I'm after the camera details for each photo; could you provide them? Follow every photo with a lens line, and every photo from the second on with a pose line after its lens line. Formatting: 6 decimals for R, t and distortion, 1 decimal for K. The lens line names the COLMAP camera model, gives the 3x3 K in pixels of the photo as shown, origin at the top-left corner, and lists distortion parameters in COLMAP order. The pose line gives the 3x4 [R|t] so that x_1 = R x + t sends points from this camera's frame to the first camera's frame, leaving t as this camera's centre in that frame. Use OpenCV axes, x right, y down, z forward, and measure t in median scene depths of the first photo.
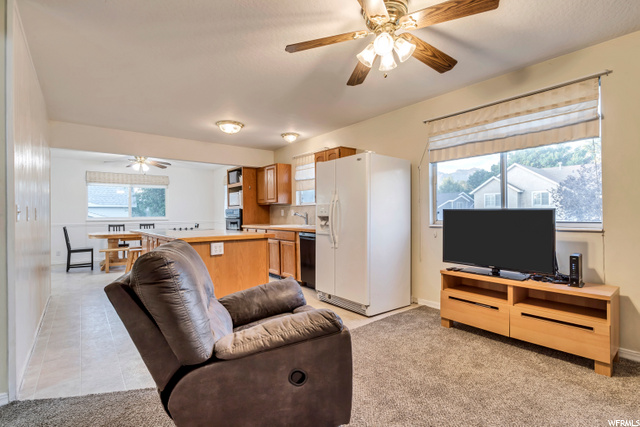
lens RADIAL K [[315.2, 0, 320.0], [0, 315.2, 213.5], [0, 0, 1]] dist [-0.001603, 0.000143]
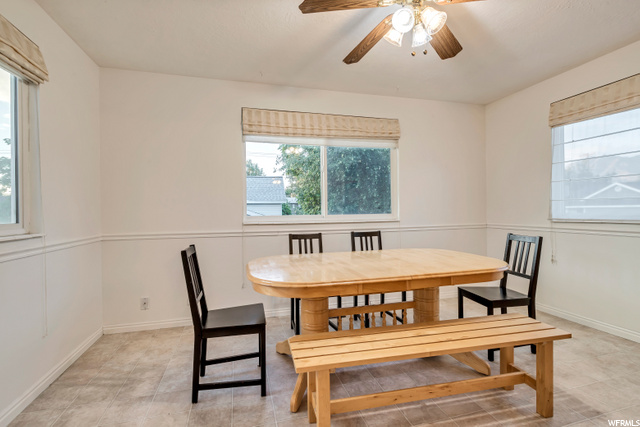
lens RADIAL K [[315.2, 0, 320.0], [0, 315.2, 213.5], [0, 0, 1]] dist [-0.001603, 0.000143]
pose [[0.923418, -0.006992, -0.383731, -0.475045], [0.010791, 0.999912, 0.007749, 0.005575], [0.383643, -0.011297, 0.923412, 0.635950]]
